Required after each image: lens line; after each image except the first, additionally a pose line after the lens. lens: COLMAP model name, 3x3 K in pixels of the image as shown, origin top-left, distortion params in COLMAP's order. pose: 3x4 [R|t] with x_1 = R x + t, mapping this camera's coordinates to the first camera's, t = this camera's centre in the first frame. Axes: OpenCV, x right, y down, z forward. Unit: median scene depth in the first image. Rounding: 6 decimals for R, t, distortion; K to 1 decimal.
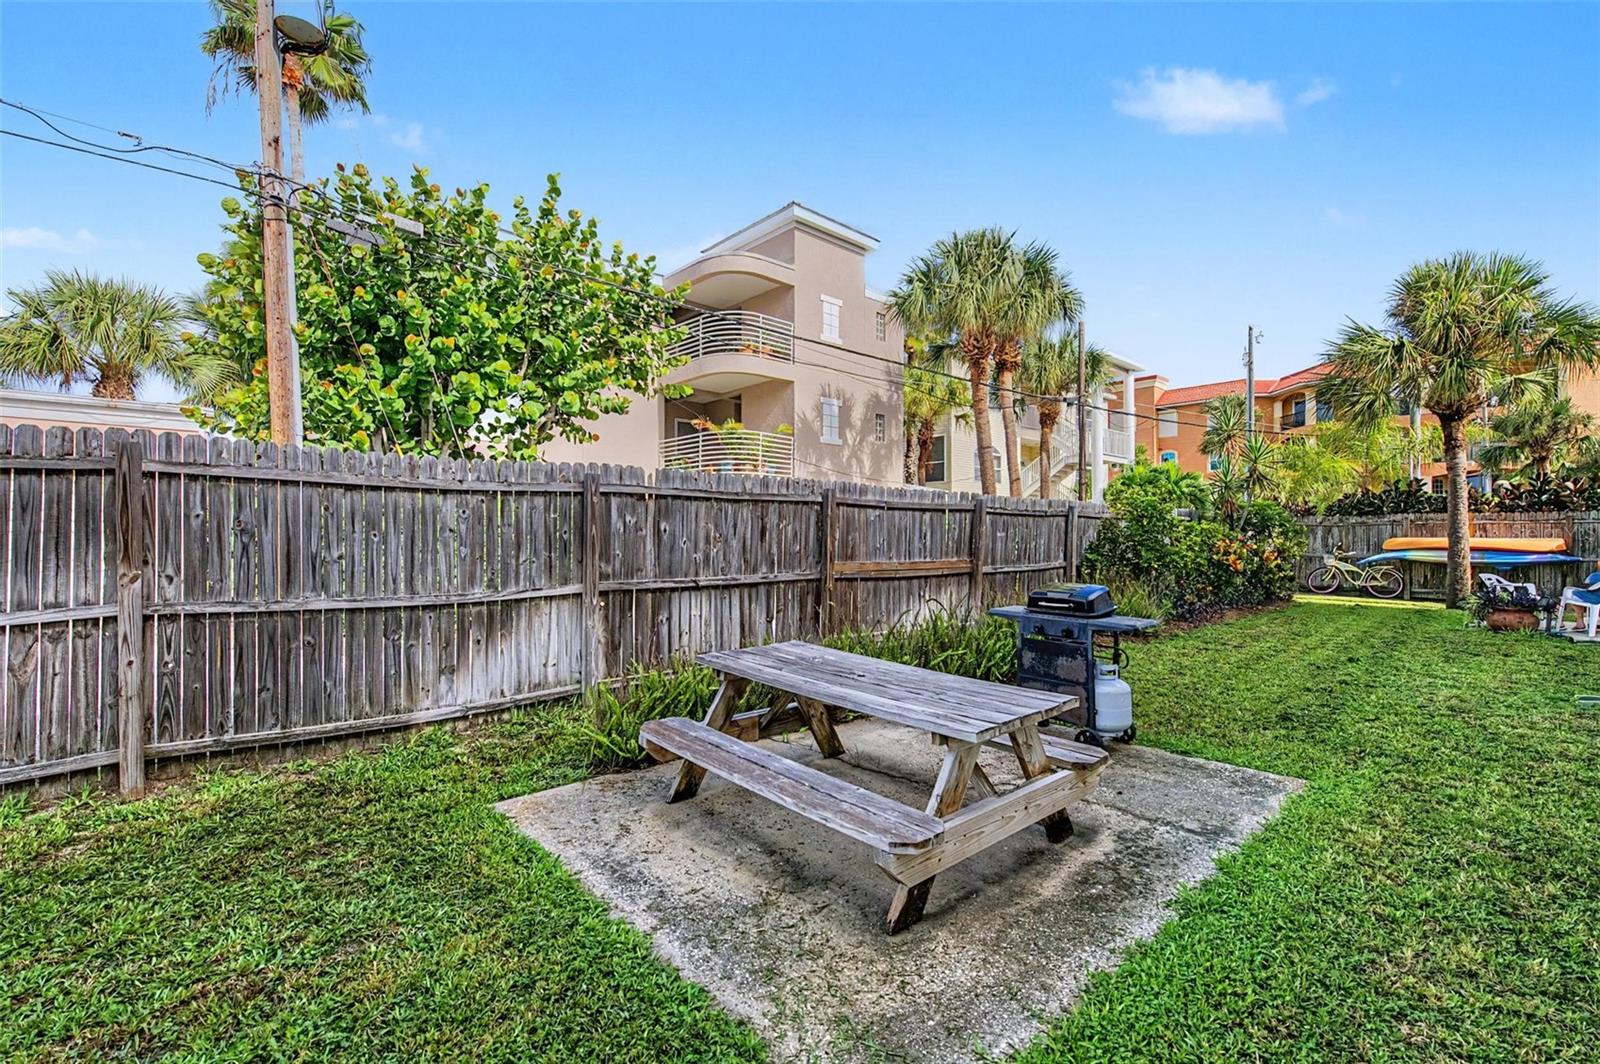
lens RADIAL K [[695.3, 0, 799.3], [0, 695.3, 527.4], [0, 0, 1]] dist [-0.001053, 0.000102]
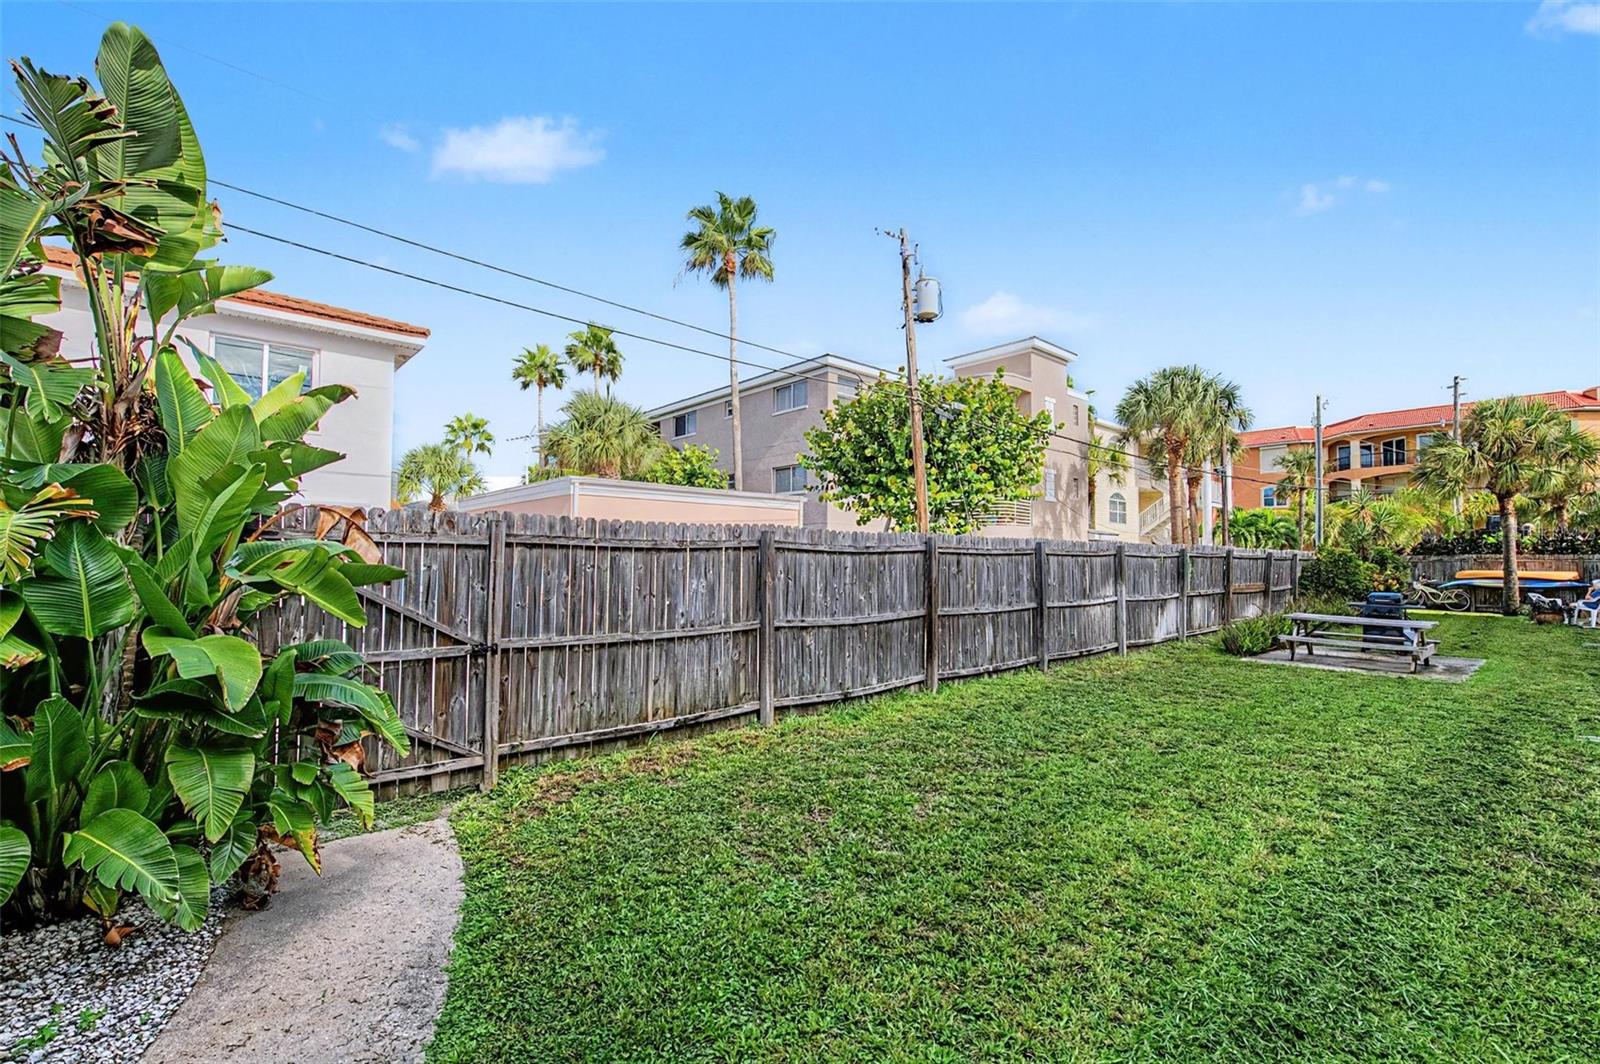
lens RADIAL K [[700.6, 0, 798.9], [0, 700.6, 531.3], [0, 0, 1]] dist [0.001567, -0.000609]
pose [[0.999977, 0.003289, -0.006005, -0.580358], [-0.003460, 0.999583, -0.028661, -0.021672], [0.005908, 0.028682, 0.999571, -0.533601]]
